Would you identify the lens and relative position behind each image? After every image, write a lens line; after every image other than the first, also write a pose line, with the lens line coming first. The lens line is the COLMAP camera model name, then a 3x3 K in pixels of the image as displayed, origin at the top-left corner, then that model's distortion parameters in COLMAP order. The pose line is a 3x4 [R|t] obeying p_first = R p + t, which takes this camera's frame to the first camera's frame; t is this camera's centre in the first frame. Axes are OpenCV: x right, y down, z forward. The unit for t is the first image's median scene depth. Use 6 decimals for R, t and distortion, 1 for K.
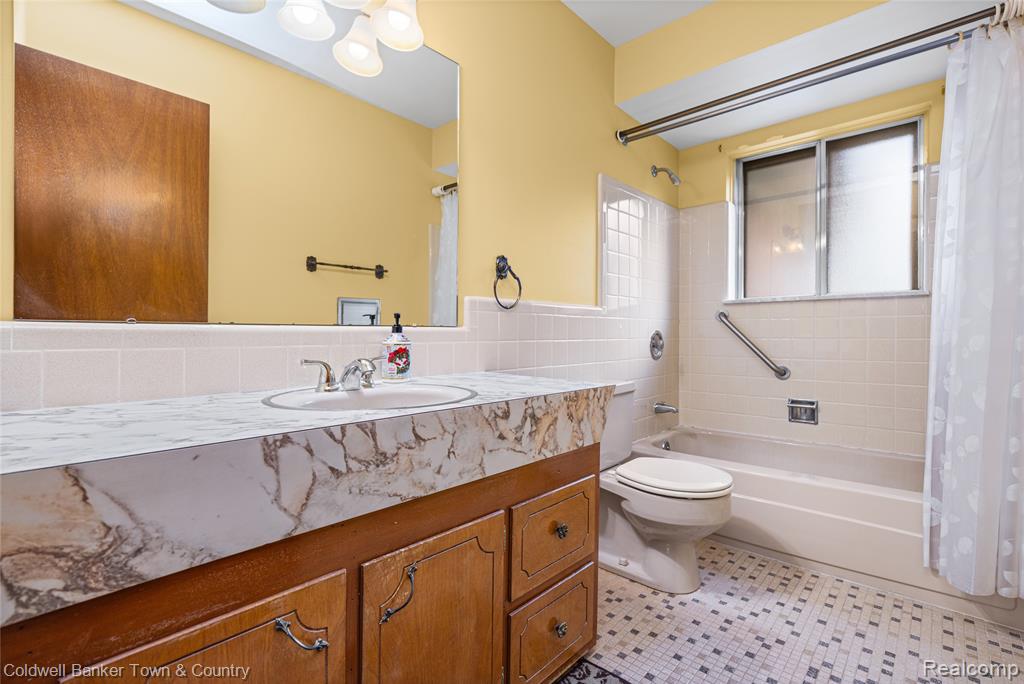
lens RADIAL K [[478.6, 0, 512.0], [0, 478.6, 342.0], [0, 0, 1]] dist [-0.020196, 0.000345]
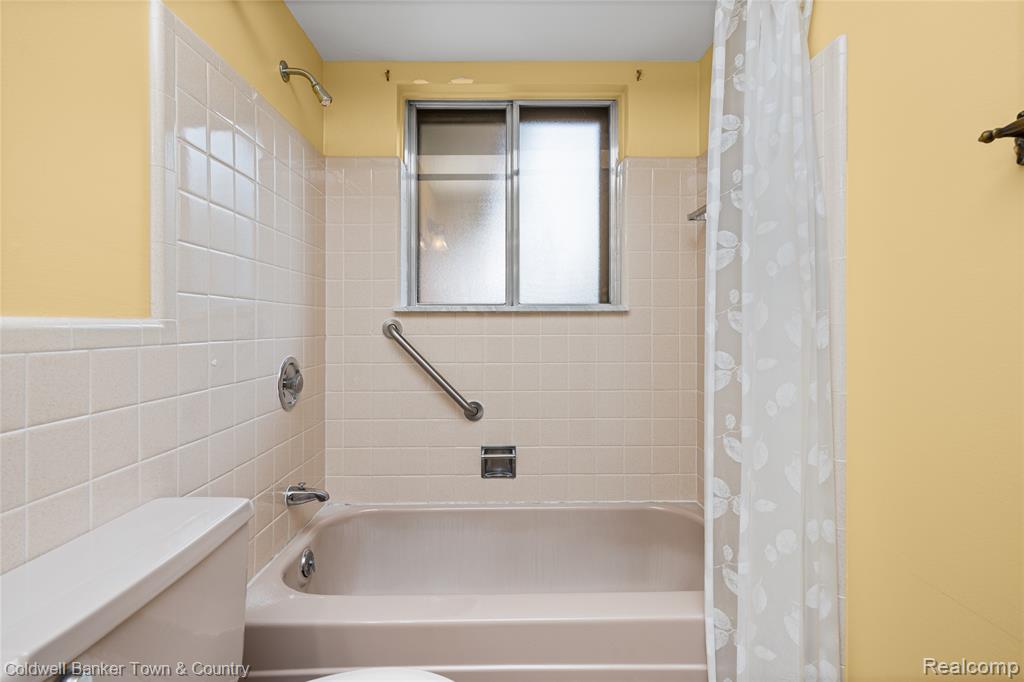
lens RADIAL K [[498.8, 0, 512.0], [0, 498.8, 341.0], [0, 0, 1]] dist [0.029161, 0.000181]
pose [[0.735938, -0.010442, 0.676968, 0.100307], [0.004956, 0.999937, 0.010037, -0.050371], [-0.677030, -0.004031, 0.735944, 0.406917]]
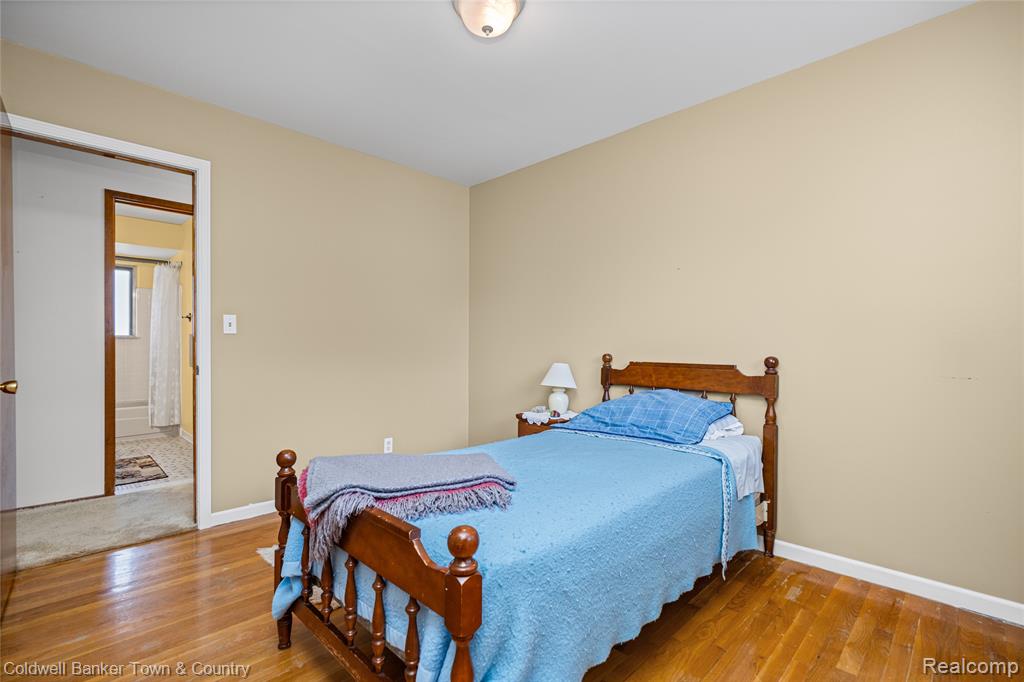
lens RADIAL K [[478.6, 0, 512.0], [0, 478.6, 341.0], [0, 0, 1]] dist [-0.020196, 0.000345]
pose [[0.040474, 0.008336, 0.999146, -1.428571], [0.005919, 0.999946, -0.008583, -0.042283], [-0.999163, 0.006262, 0.040422, -1.021794]]
